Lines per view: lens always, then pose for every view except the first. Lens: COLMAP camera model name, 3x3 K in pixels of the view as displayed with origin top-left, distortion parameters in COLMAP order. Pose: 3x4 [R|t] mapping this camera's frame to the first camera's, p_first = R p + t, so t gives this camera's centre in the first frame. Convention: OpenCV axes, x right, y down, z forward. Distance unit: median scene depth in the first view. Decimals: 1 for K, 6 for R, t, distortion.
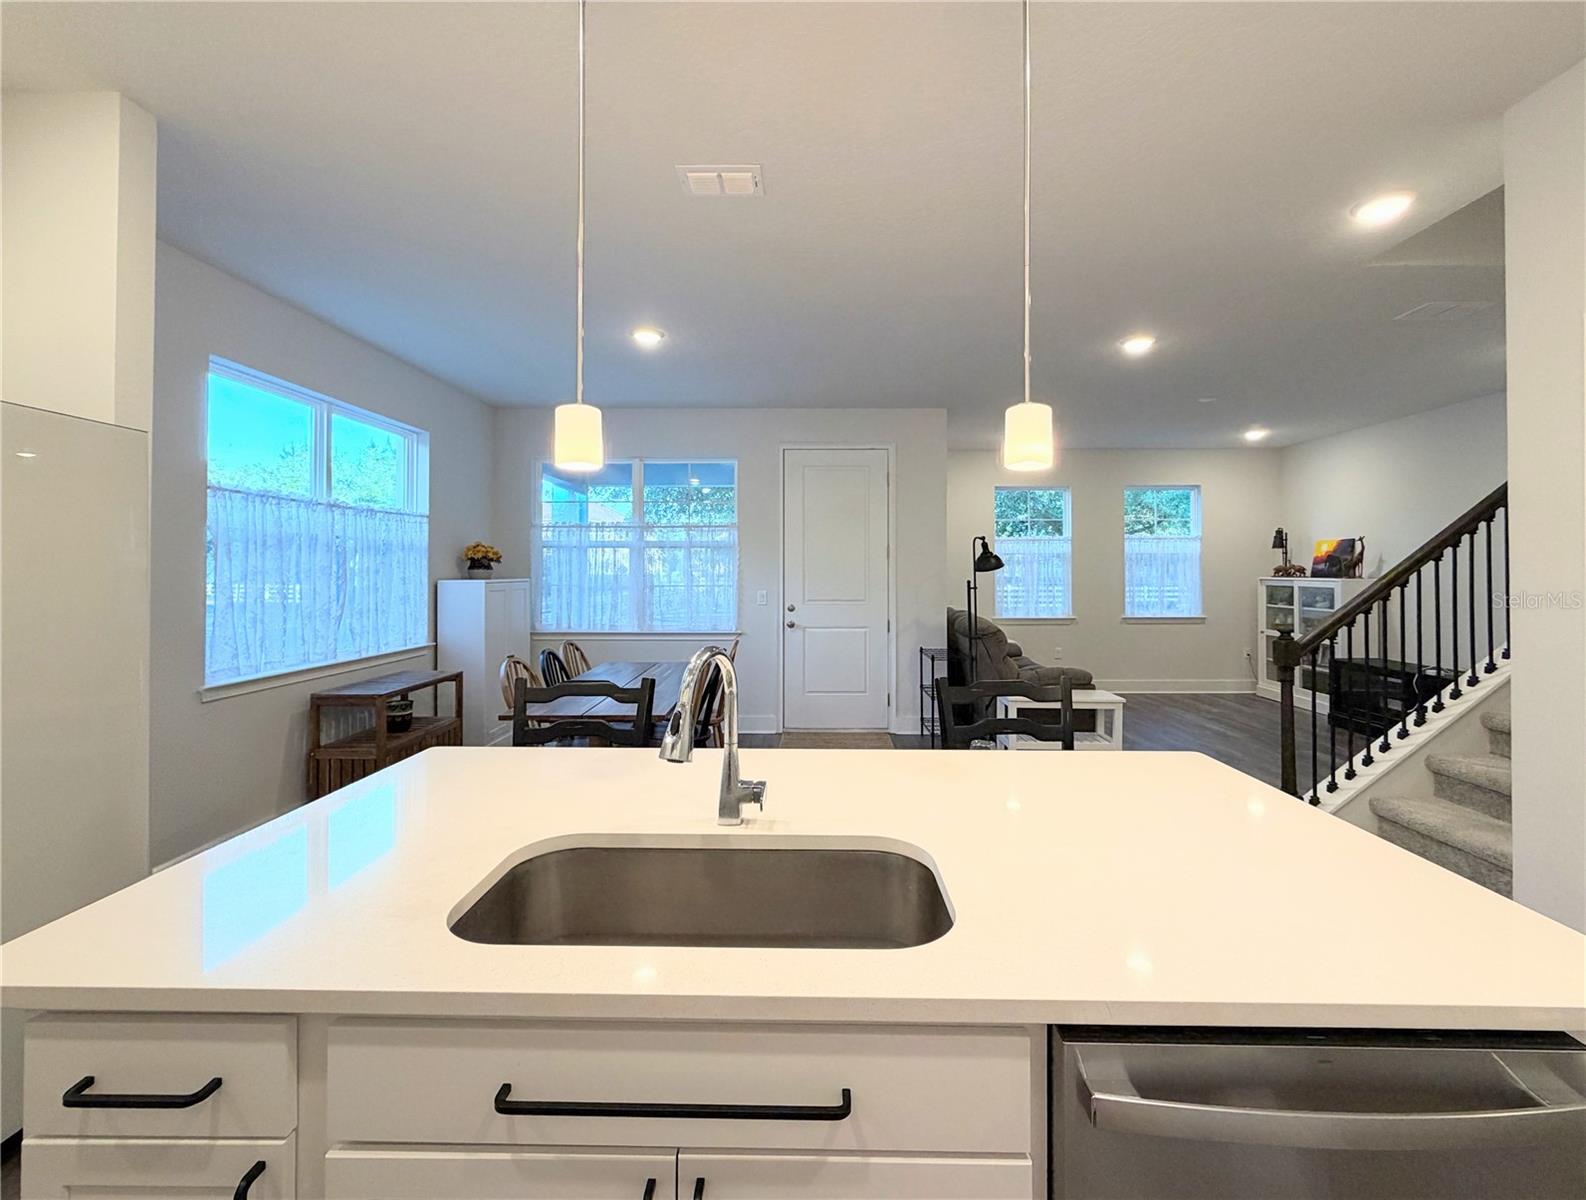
lens RADIAL K [[687.5, 0, 793.1], [0, 687.5, 562.9], [0, 0, 1]] dist [0.001112, 0.000227]
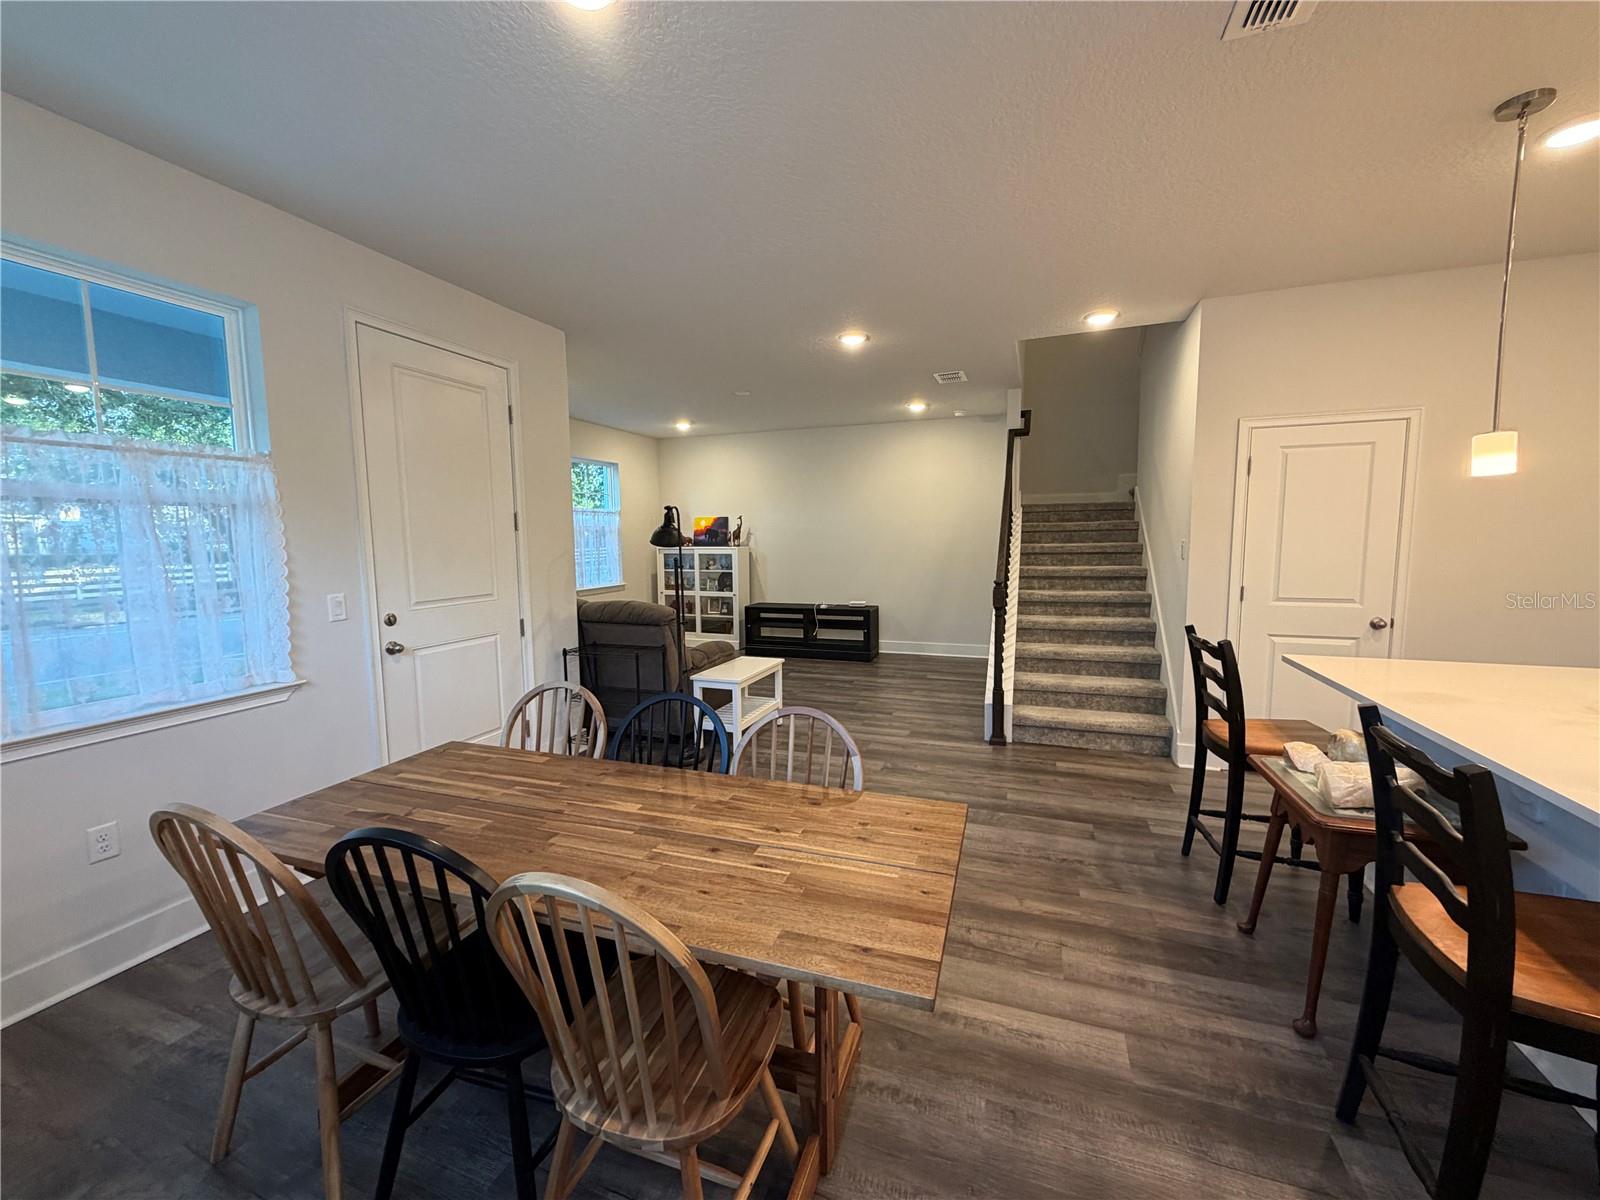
lens RADIAL K [[644.5, 0, 800.0], [0, 644.5, 600.0], [0, 0, 1]] dist [-0.001172, -0.000044]
pose [[0.333203, -0.097299, 0.937821, -0.309404], [0.002840, 0.994760, 0.102198, -0.001959], [-0.942851, -0.031389, 0.331733, 0.413397]]
